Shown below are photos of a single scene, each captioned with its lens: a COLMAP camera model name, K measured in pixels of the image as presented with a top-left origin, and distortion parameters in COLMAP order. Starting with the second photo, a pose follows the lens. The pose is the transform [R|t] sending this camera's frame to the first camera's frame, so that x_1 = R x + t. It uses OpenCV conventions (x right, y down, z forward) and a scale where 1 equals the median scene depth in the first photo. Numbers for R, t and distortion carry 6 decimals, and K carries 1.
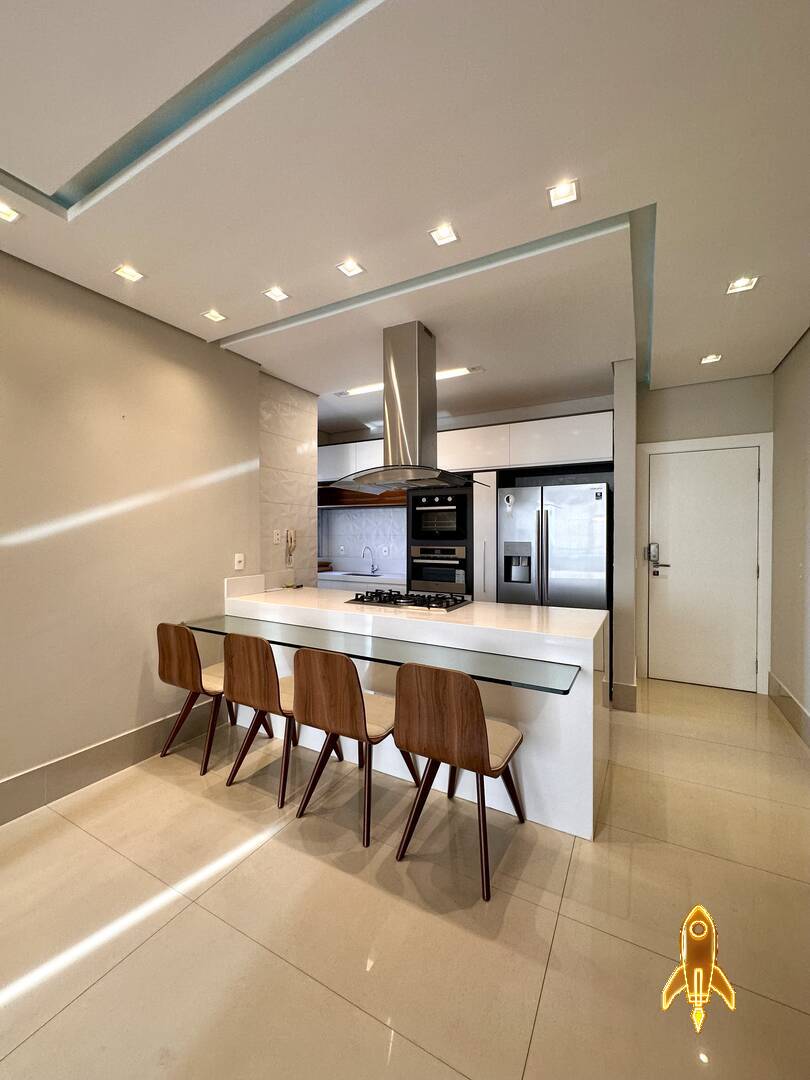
lens RADIAL K [[432.3, 0, 406.9], [0, 432.3, 537.0], [0, 0, 1]] dist [-0.002697, 0.000733]
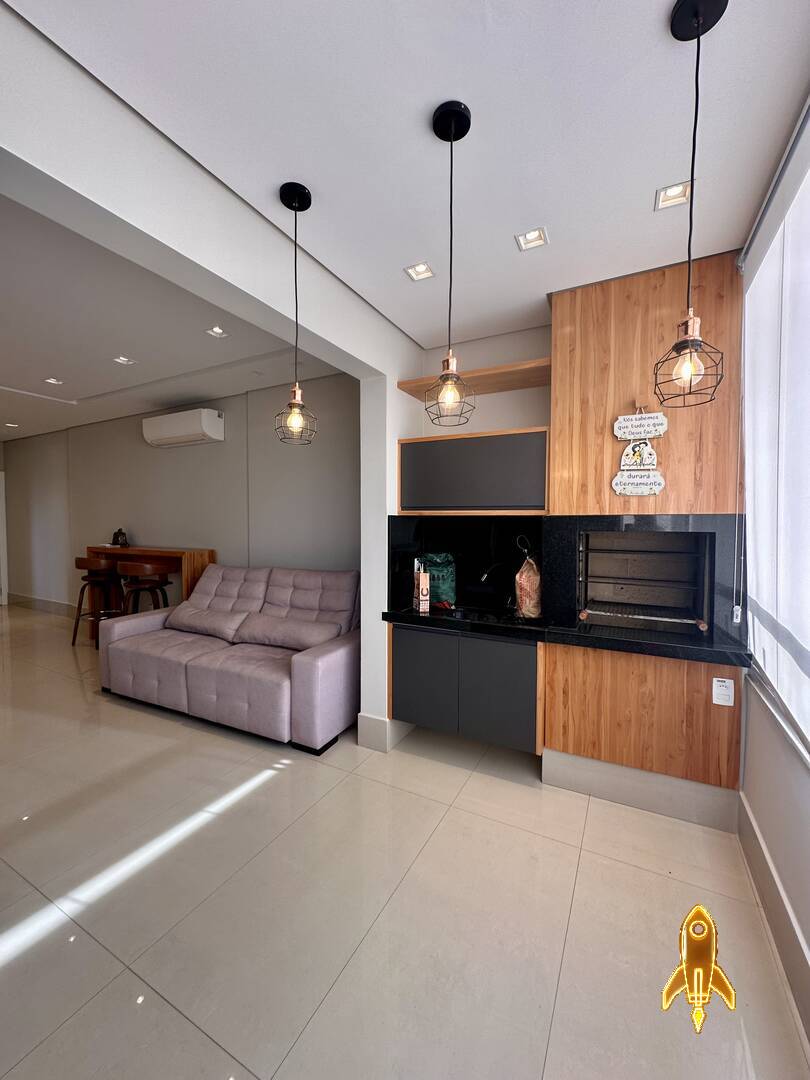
lens RADIAL K [[432.3, 0, 406.9], [0, 432.3, 537.0], [0, 0, 1]] dist [-0.002697, 0.000733]
pose [[-0.009057, -0.037789, 0.999245, -1.106485], [0.009867, 0.999234, 0.037878, 0.000043], [-0.999910, 0.010203, -0.008677, -0.791142]]
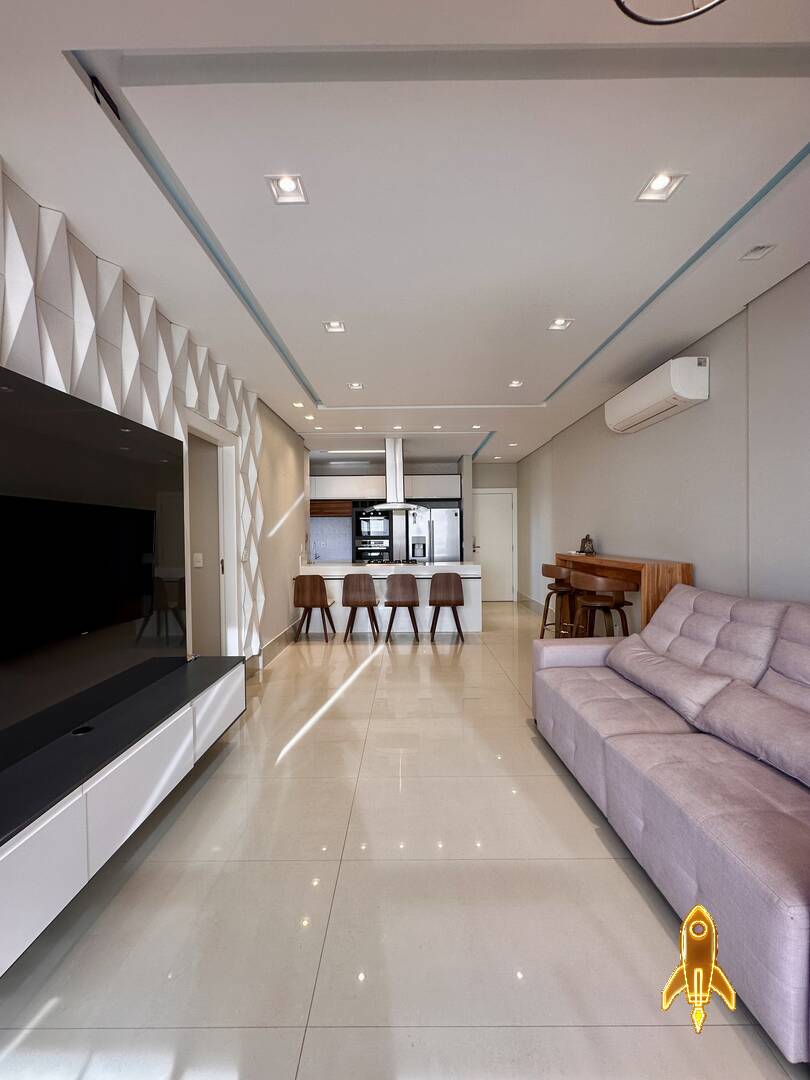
lens RADIAL K [[432.3, 0, 406.9], [0, 432.3, 537.0], [0, 0, 1]] dist [-0.002697, 0.000733]
pose [[0.877975, -0.009750, 0.478607, -0.754467], [0.013355, 0.999902, -0.004129, 0.021891], [-0.478520, 0.010017, 0.878019, -0.723683]]
